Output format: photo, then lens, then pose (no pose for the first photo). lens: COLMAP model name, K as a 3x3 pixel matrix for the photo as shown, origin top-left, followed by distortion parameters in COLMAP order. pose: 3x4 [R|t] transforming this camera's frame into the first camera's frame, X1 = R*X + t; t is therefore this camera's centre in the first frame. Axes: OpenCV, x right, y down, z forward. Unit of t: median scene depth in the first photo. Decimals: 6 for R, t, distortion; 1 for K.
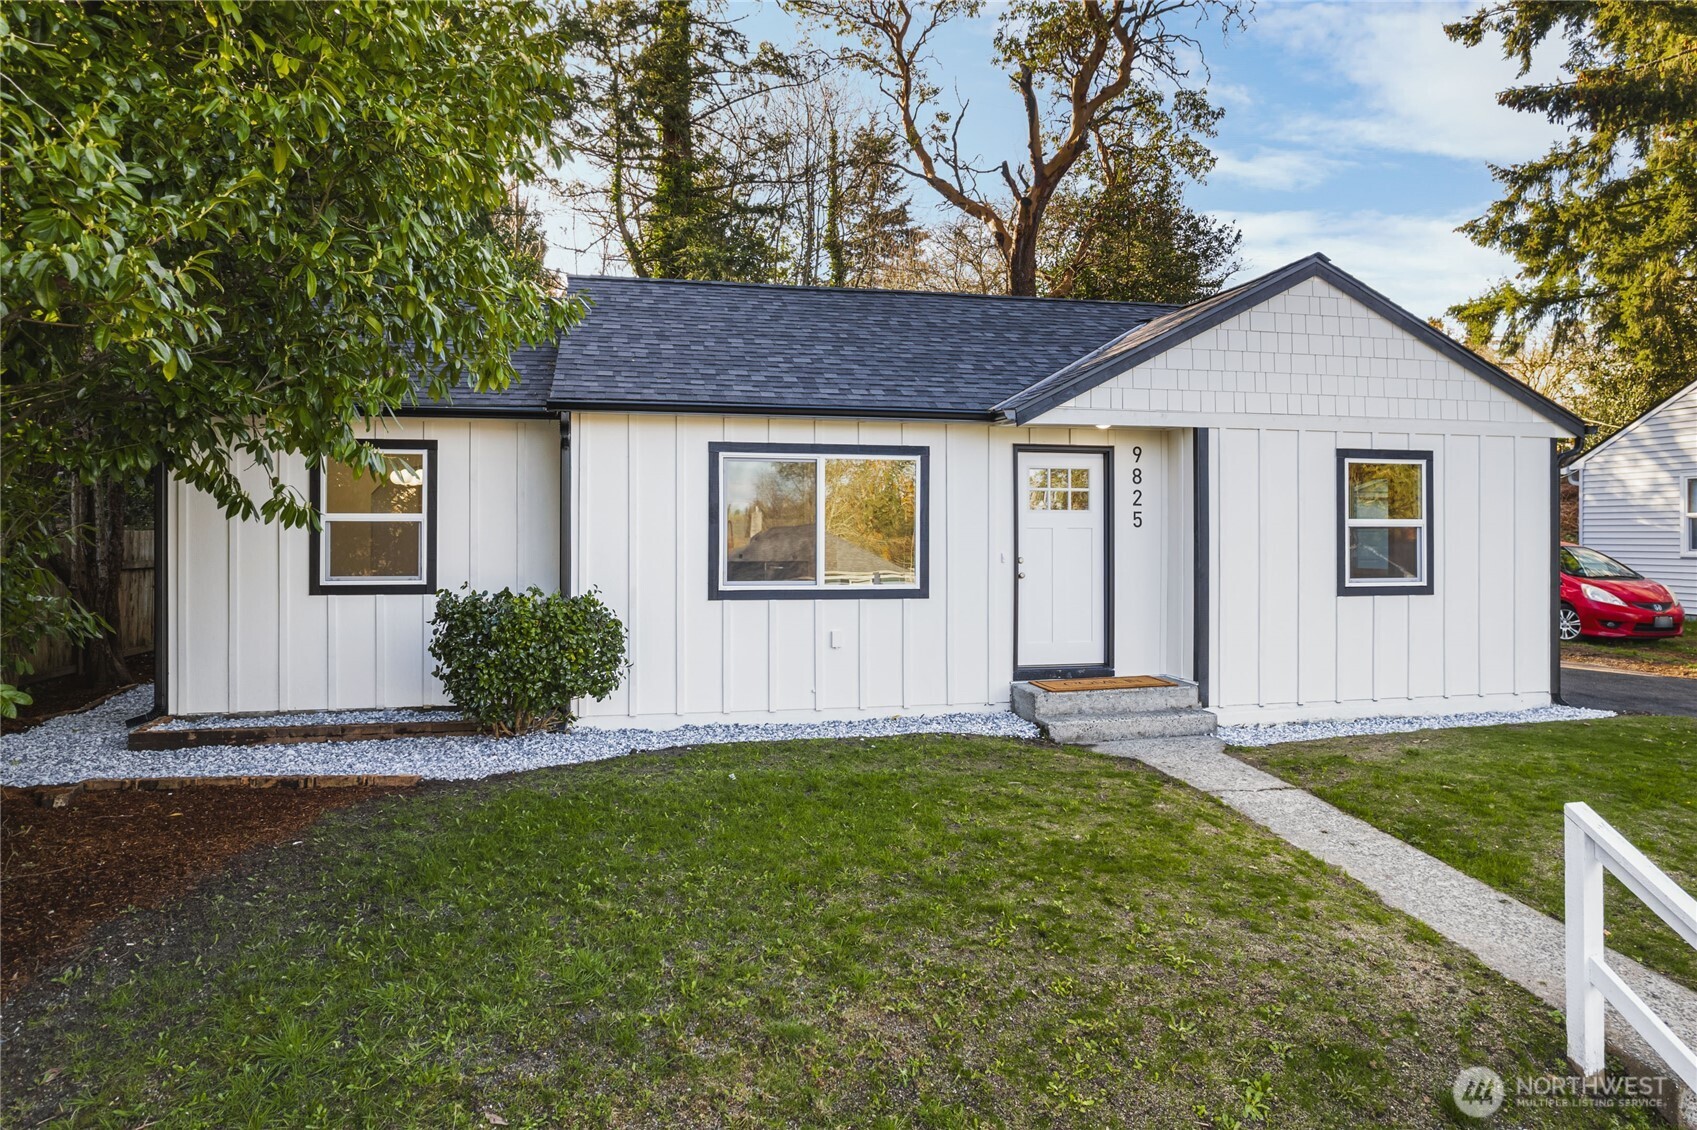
lens RADIAL K [[1099.0, 0, 848.5], [0, 1099.0, 565.0], [0, 0, 1]] dist [-0.066879, 0.066484]
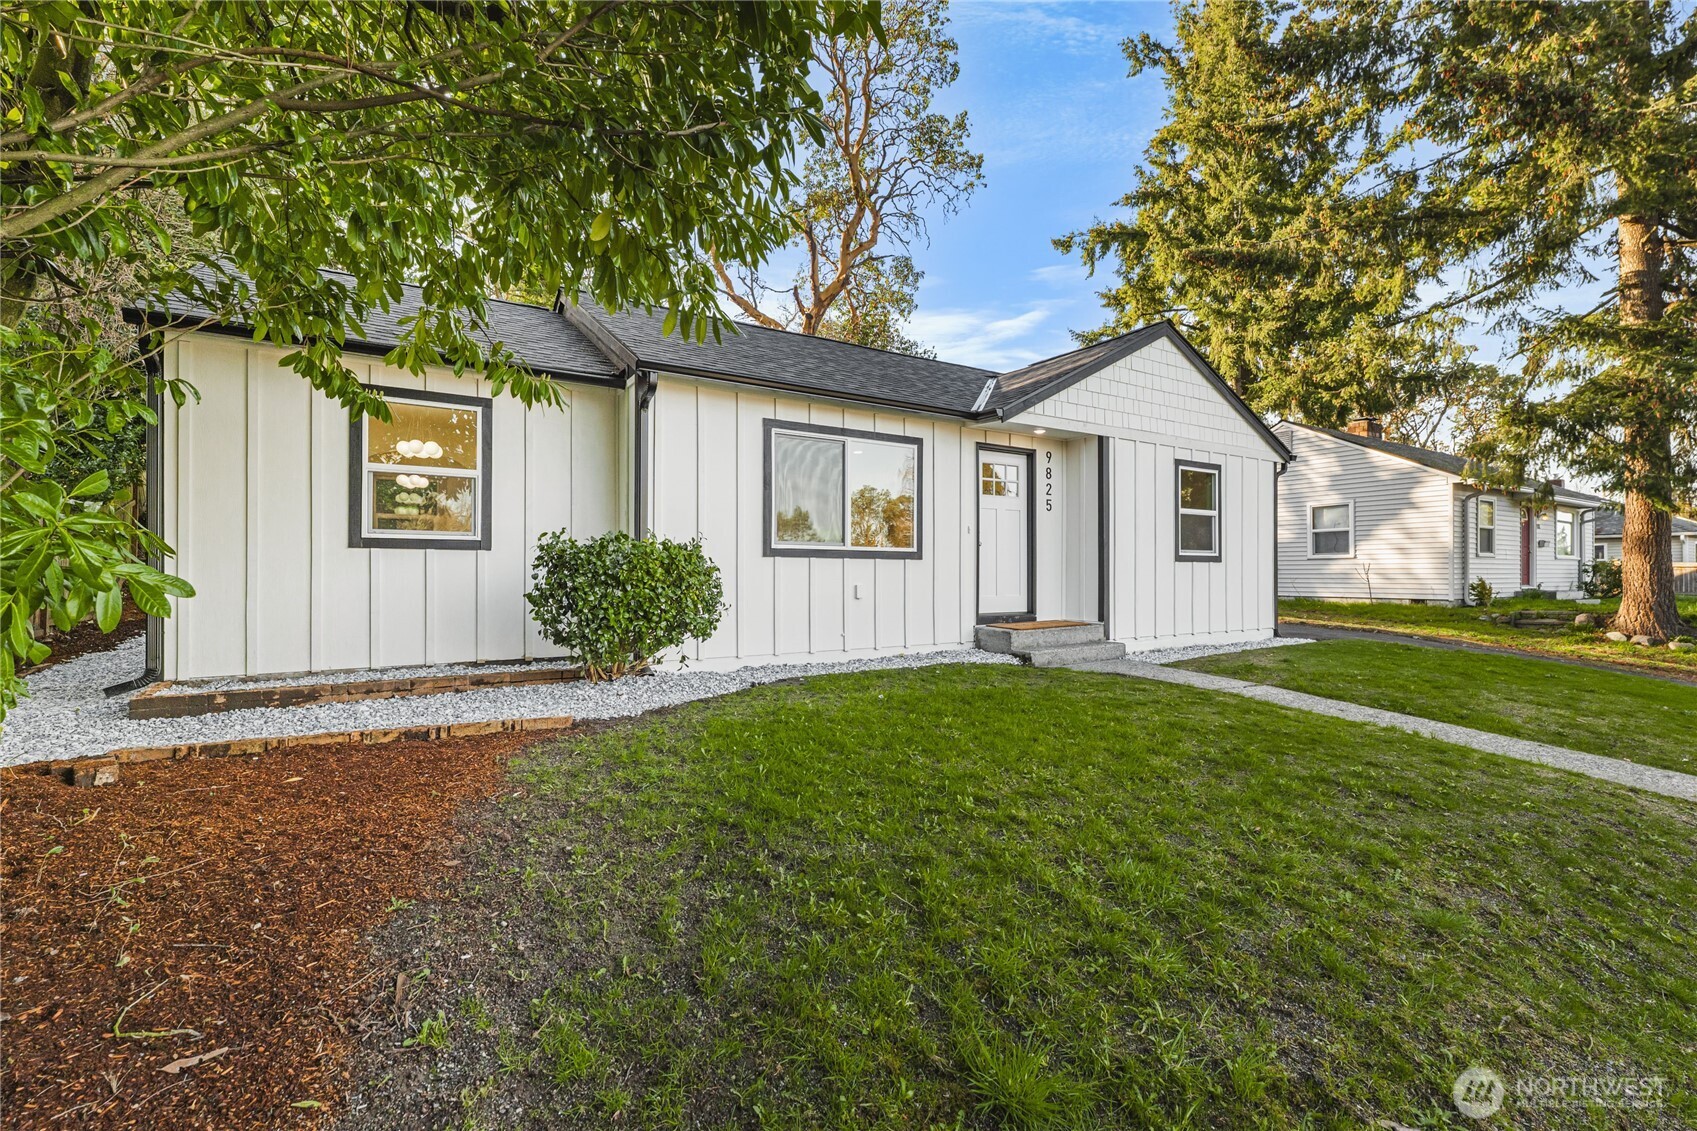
lens RADIAL K [[726.8, 0, 847.3], [0, 726.8, 580.8], [0, 0, 1]] dist [-0.000665, -0.000042]
pose [[0.943145, -0.001846, 0.332377, -0.290794], [0.006130, 0.999911, -0.011840, 0.065689], [-0.332326, 0.013205, 0.943072, 0.252296]]
